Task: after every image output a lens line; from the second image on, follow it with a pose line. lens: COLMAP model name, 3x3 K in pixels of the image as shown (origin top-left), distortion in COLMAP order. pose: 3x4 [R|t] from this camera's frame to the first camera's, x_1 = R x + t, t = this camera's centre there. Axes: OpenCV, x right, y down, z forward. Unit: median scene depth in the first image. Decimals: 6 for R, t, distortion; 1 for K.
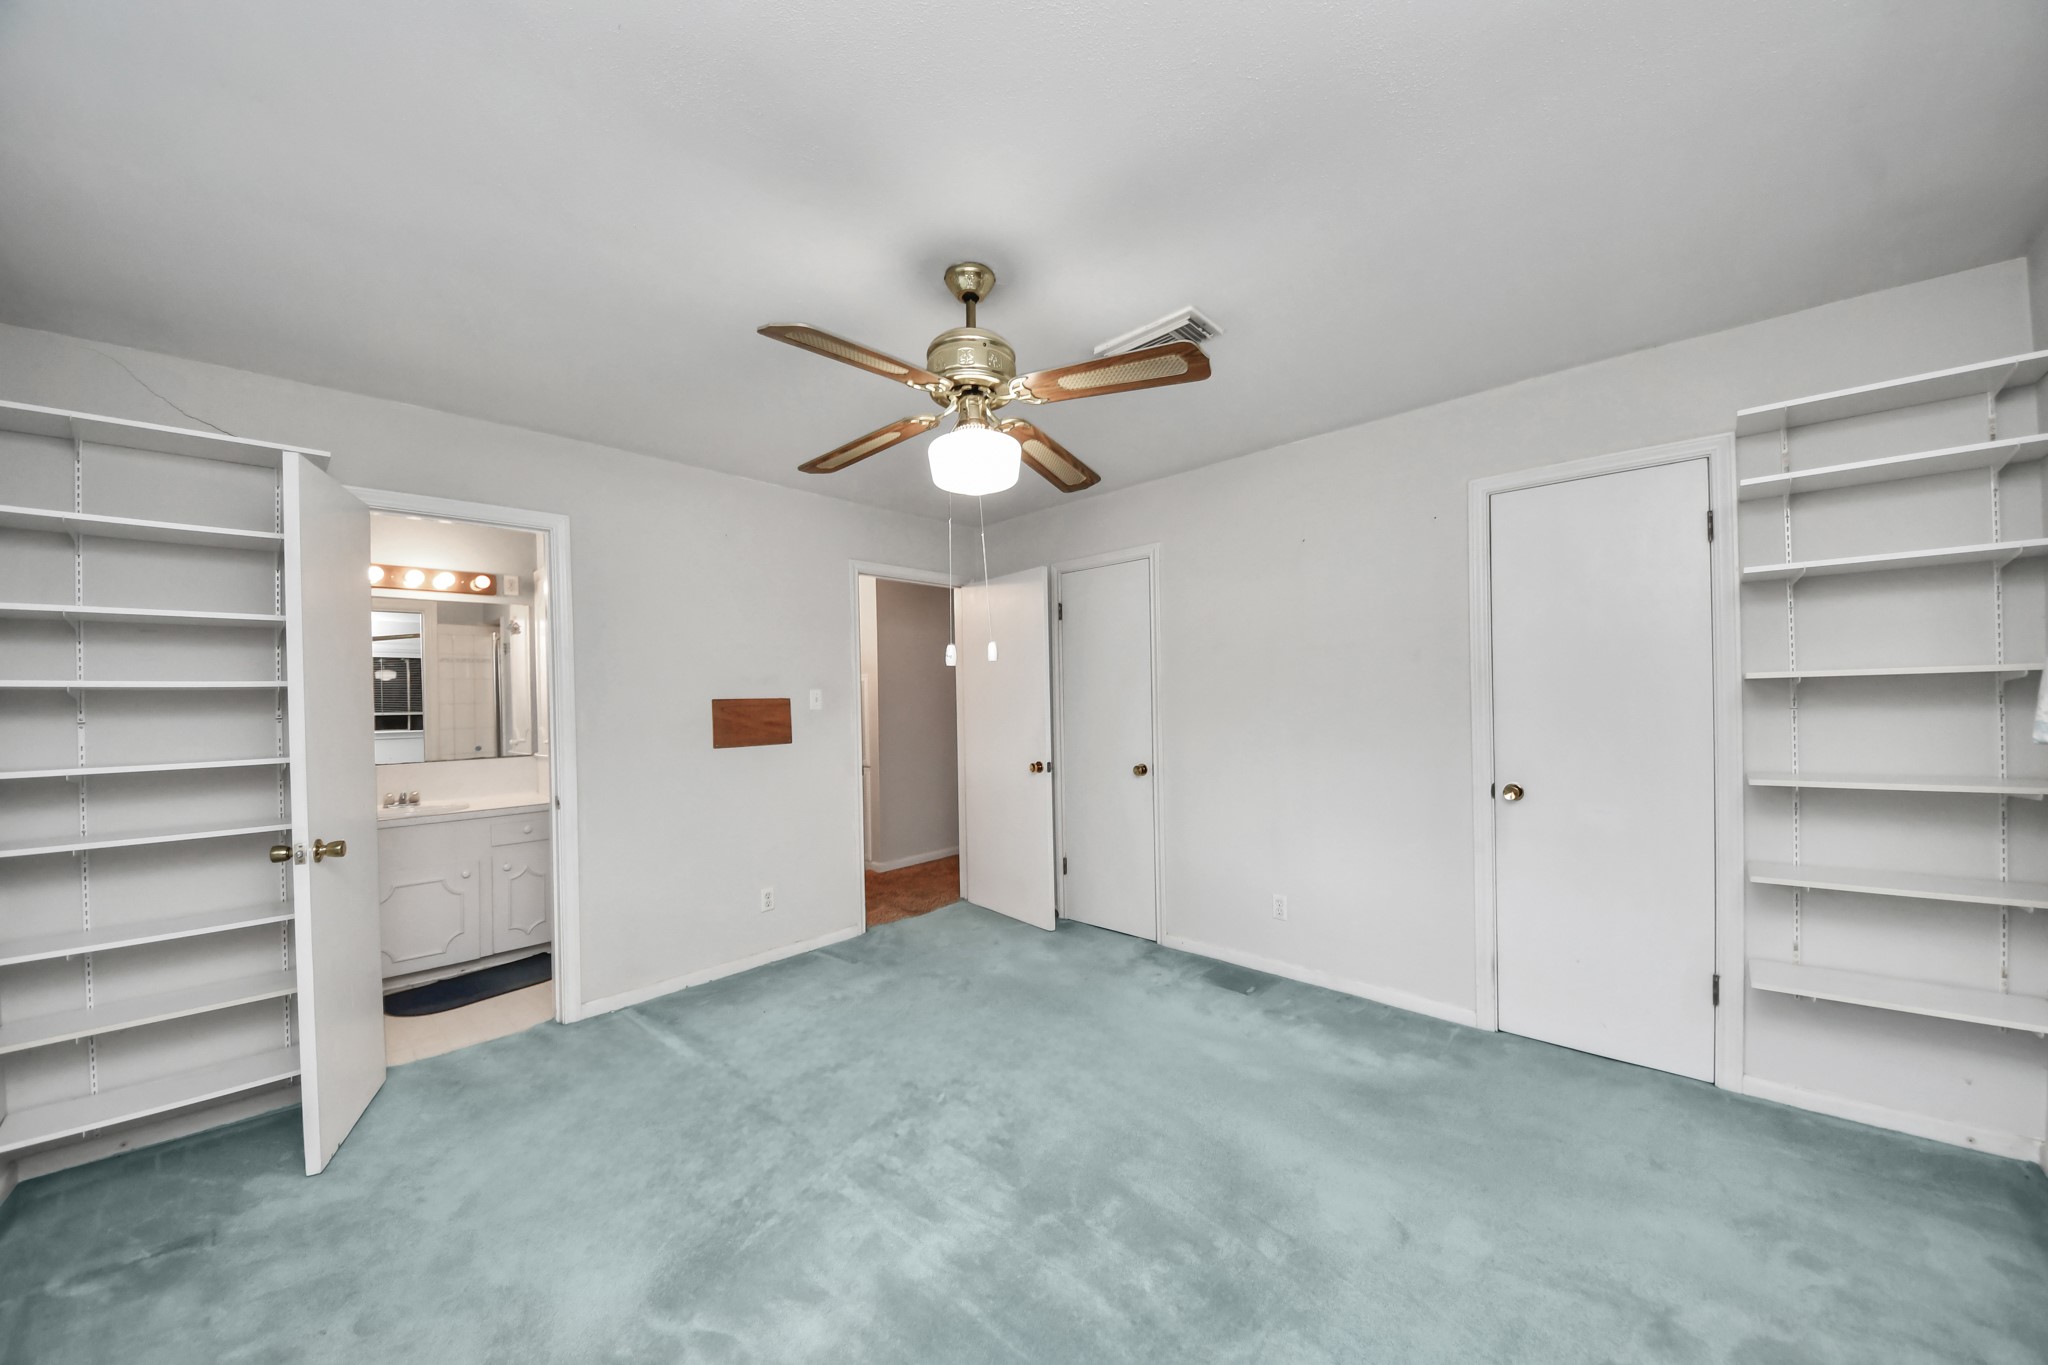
lens RADIAL K [[727.6, 0, 1023.6], [0, 727.6, 694.1], [0, 0, 1]] dist [0.022975, -0.000265]
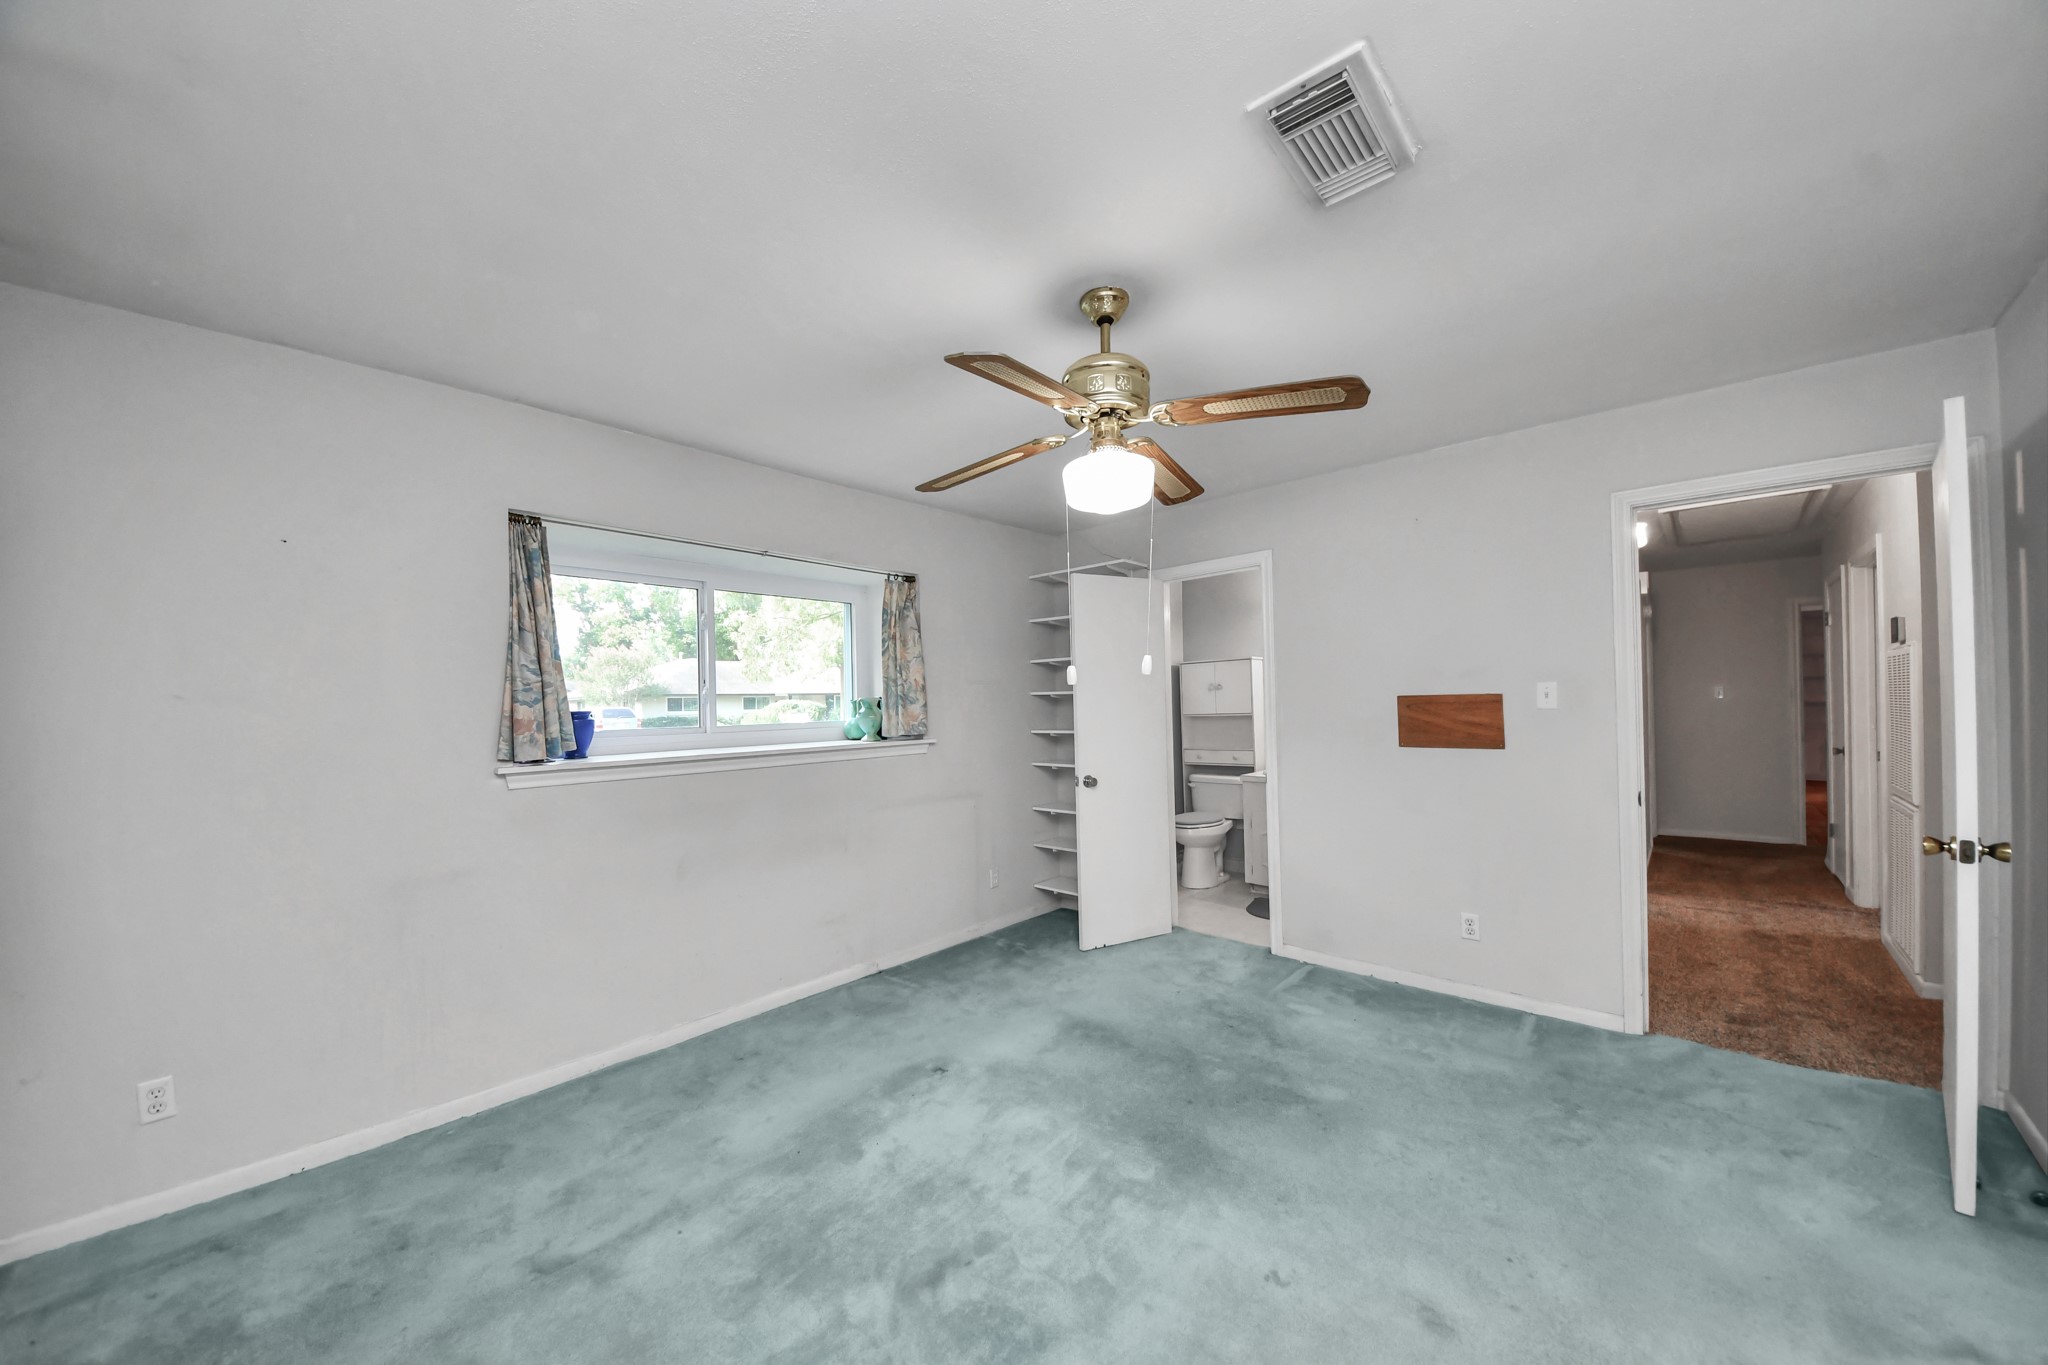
lens RADIAL K [[727.5, 0, 1020.6], [0, 727.5, 701.9], [0, 0, 1]] dist [0.037616, -0.014364]
pose [[0.037801, 0.023352, -0.999012, 0.536688], [0.028760, 0.999287, 0.024447, -0.023091], [0.998871, -0.029656, 0.037102, 0.477822]]
